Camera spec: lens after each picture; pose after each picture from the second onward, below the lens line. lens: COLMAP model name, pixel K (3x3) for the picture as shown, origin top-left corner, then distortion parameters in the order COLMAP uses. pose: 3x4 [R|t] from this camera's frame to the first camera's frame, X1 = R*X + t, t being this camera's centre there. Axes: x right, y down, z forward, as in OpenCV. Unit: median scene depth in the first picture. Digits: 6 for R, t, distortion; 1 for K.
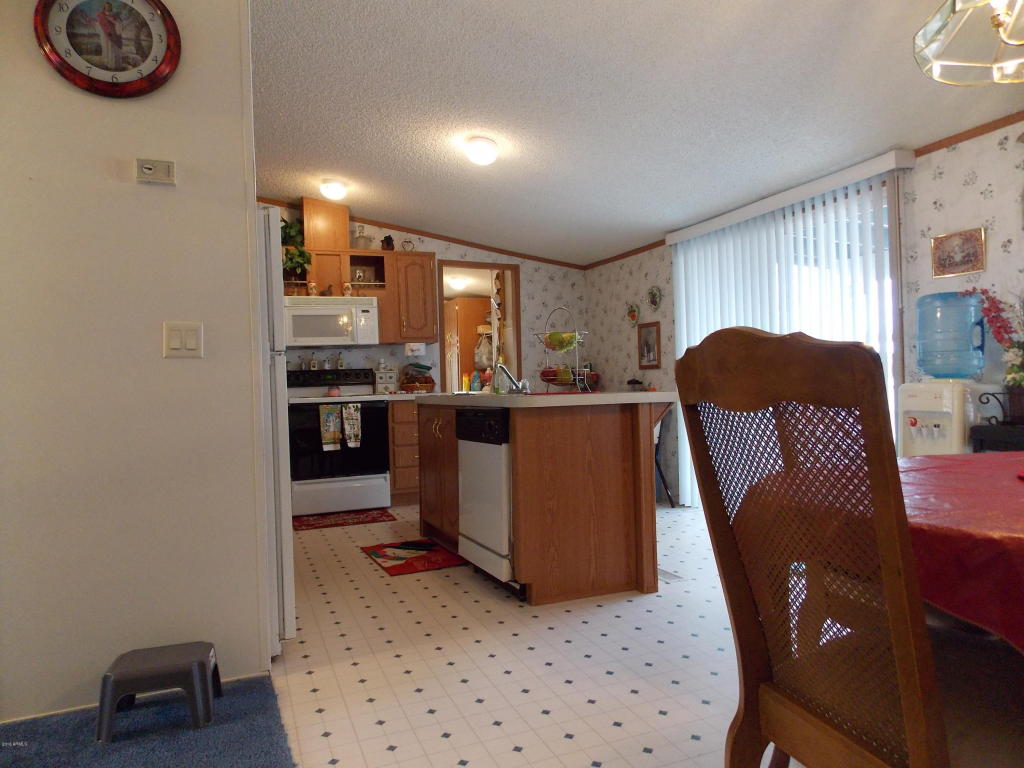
lens RADIAL K [[677.7, 0, 513.3], [0, 677.7, 379.9], [0, 0, 1]] dist [0.006466, 0.001196]
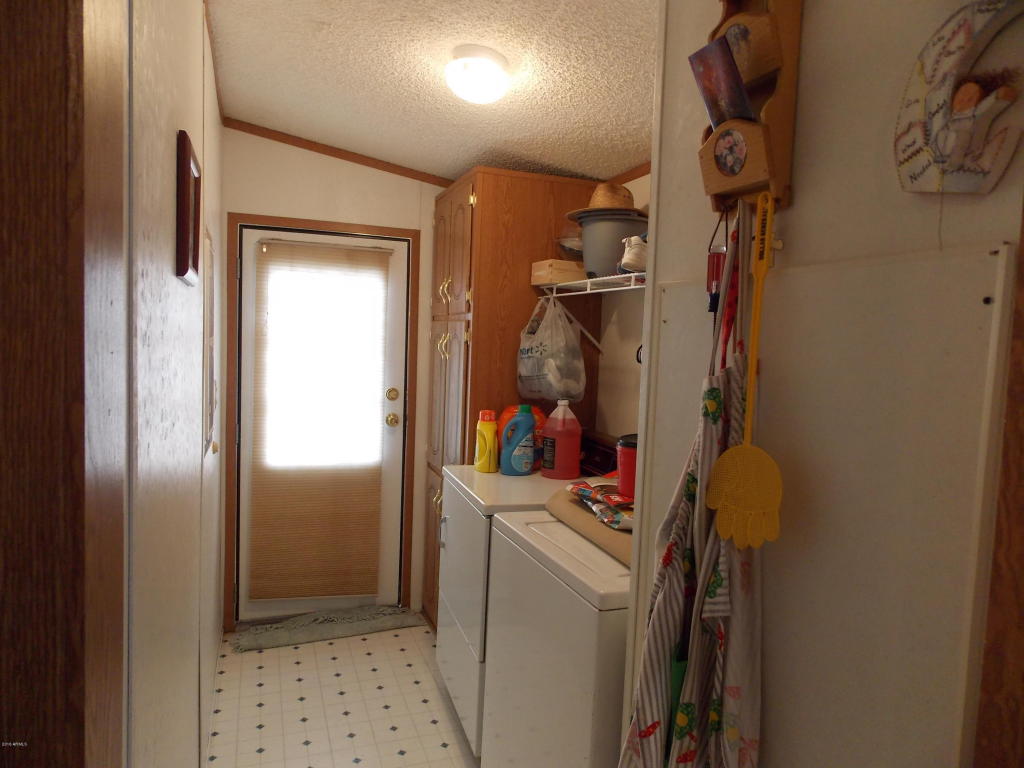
lens RADIAL K [[703.7, 0, 512.0], [0, 703.7, 384.0], [0, 0, 1]] dist [0.046175, 0.000232]
pose [[0.996256, 0.070890, -0.049477, -0.072327], [-0.067010, 0.994846, 0.076104, -0.079183], [0.054617, -0.072504, 0.995872, 1.125668]]
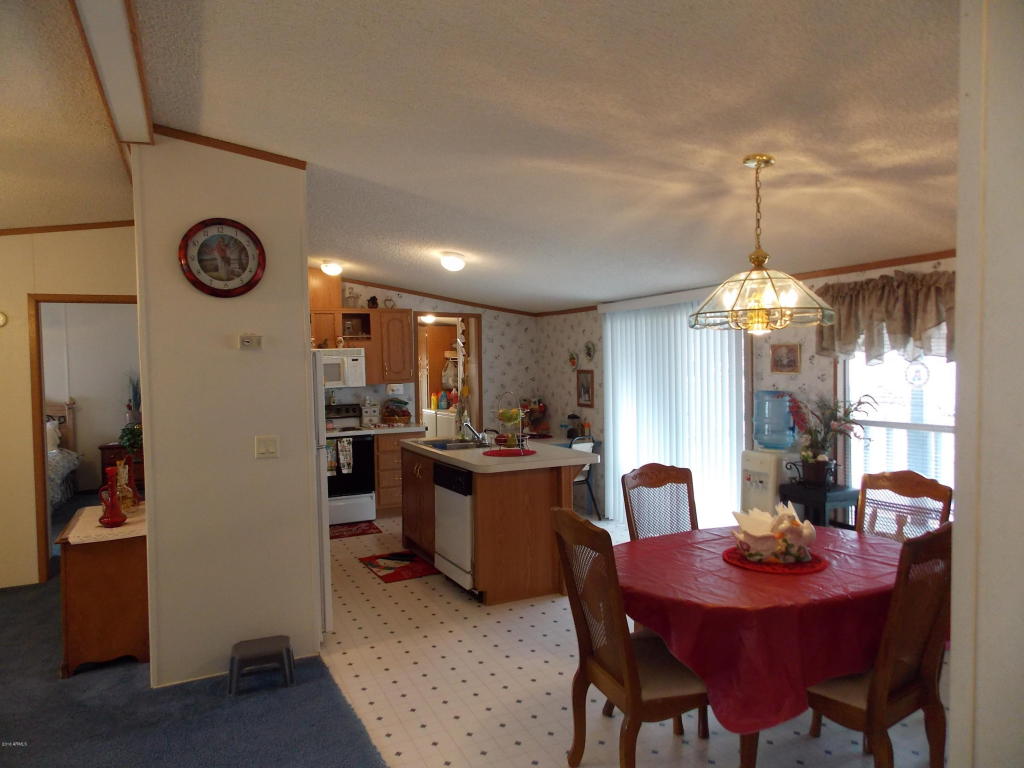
lens RADIAL K [[676.9, 0, 514.4], [0, 676.9, 377.3], [0, 0, 1]] dist [0.004667, -0.001367]
pose [[0.998287, 0.009637, 0.057703, -0.000962], [-0.011197, 0.999579, 0.026769, -0.113913], [-0.057421, -0.027370, 0.997975, -0.256164]]
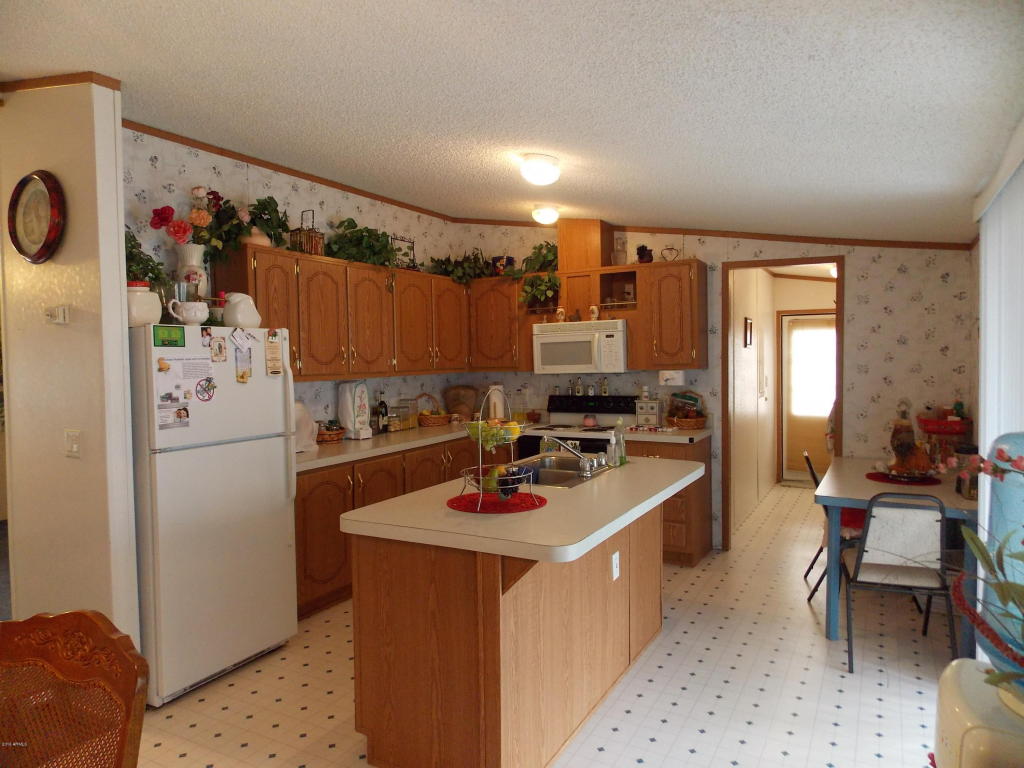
lens RADIAL K [[677.7, 0, 513.3], [0, 677.7, 379.9], [0, 0, 1]] dist [0.006466, 0.001196]
pose [[0.630173, 0.048421, -0.774944, 0.432902], [0.000191, 0.998044, 0.062517, -0.107182], [0.776455, -0.039545, 0.628931, 0.356867]]
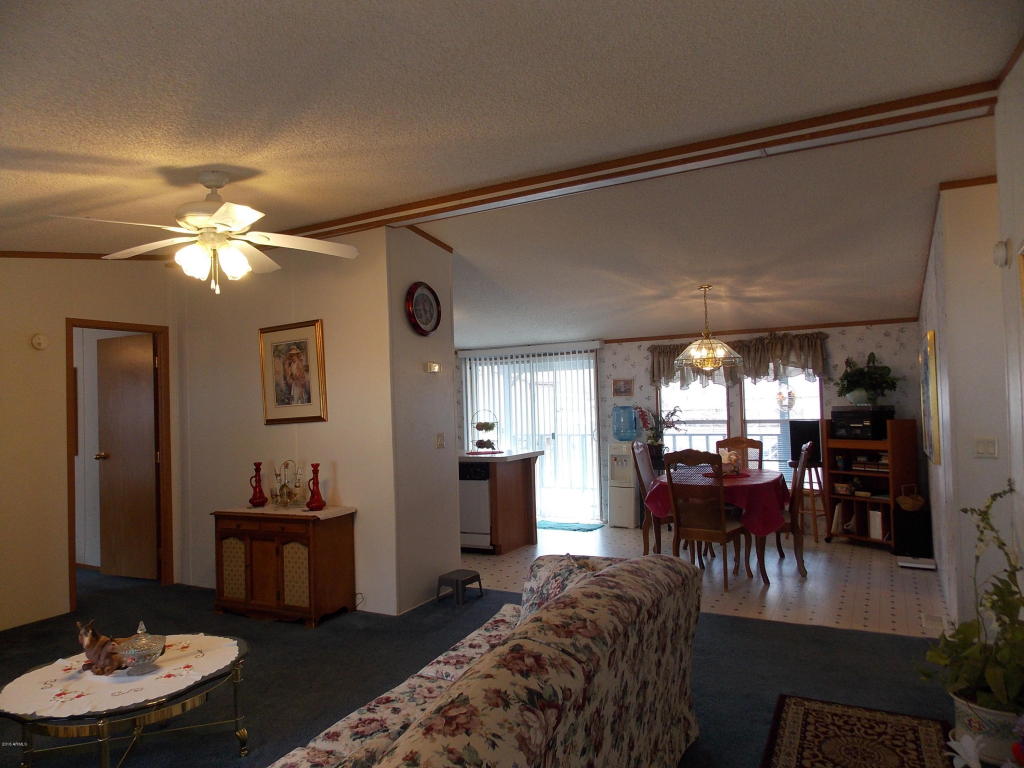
lens RADIAL K [[676.9, 0, 514.4], [0, 676.9, 377.3], [0, 0, 1]] dist [0.004667, -0.001367]
pose [[0.777332, 0.031067, 0.628324, -0.730147], [0.001291, 0.998699, -0.050978, -0.065571], [-0.629090, 0.040438, 0.776280, -0.392728]]
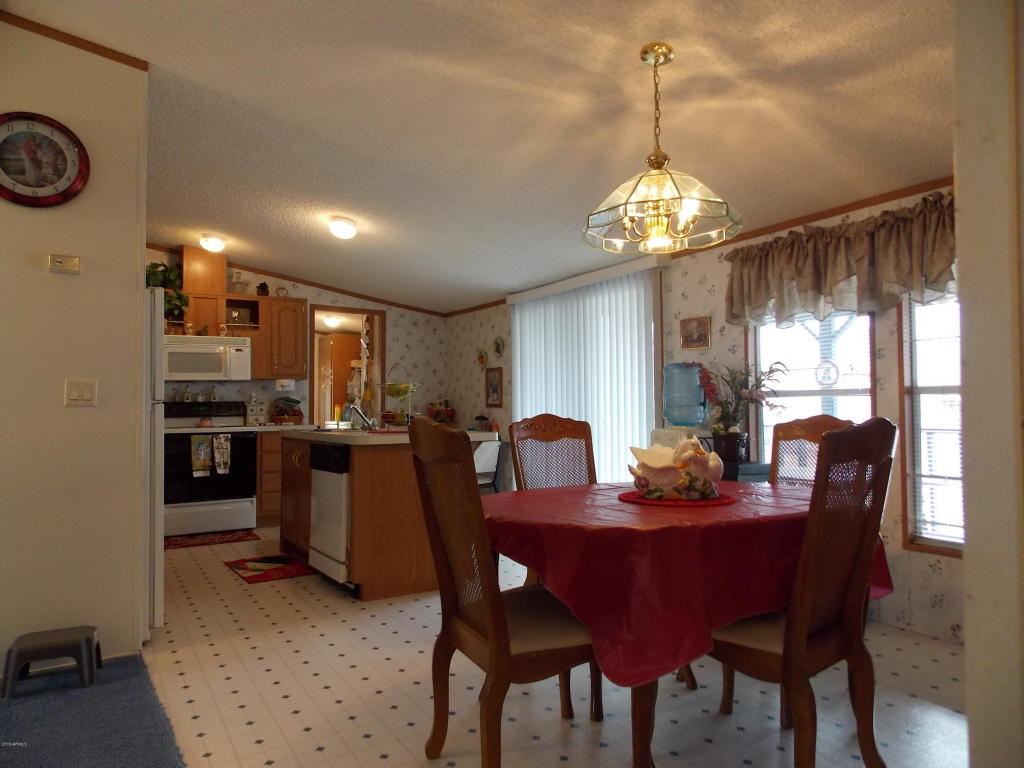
lens RADIAL K [[676.9, 0, 514.4], [0, 676.9, 377.3], [0, 0, 1]] dist [0.004667, -0.001367]
pose [[0.986363, 0.027535, 0.162265, 0.050538], [-0.020923, 0.998885, -0.042313, -0.021239], [-0.163249, 0.038340, 0.985840, -0.174469]]
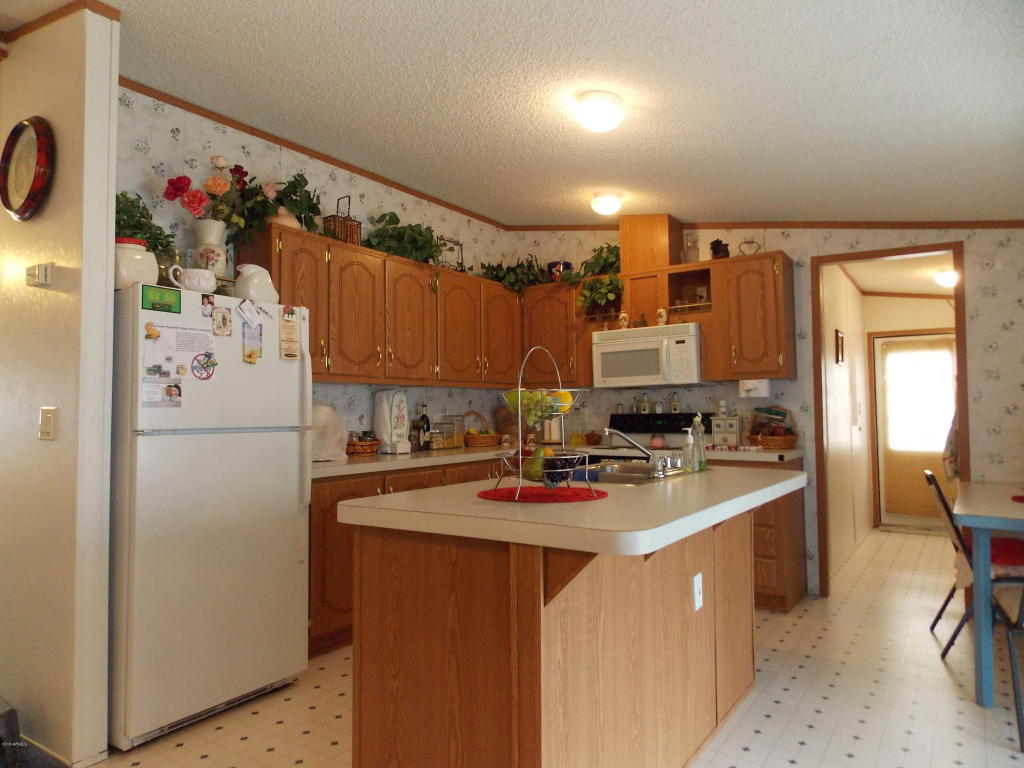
lens RADIAL K [[677.7, 0, 513.3], [0, 677.7, 379.9], [0, 0, 1]] dist [0.006466, 0.001196]
pose [[0.557503, -0.014438, -0.830050, 0.354304], [-0.003101, 0.999806, -0.019474, -0.044183], [0.830169, 0.013431, 0.557350, 0.428407]]
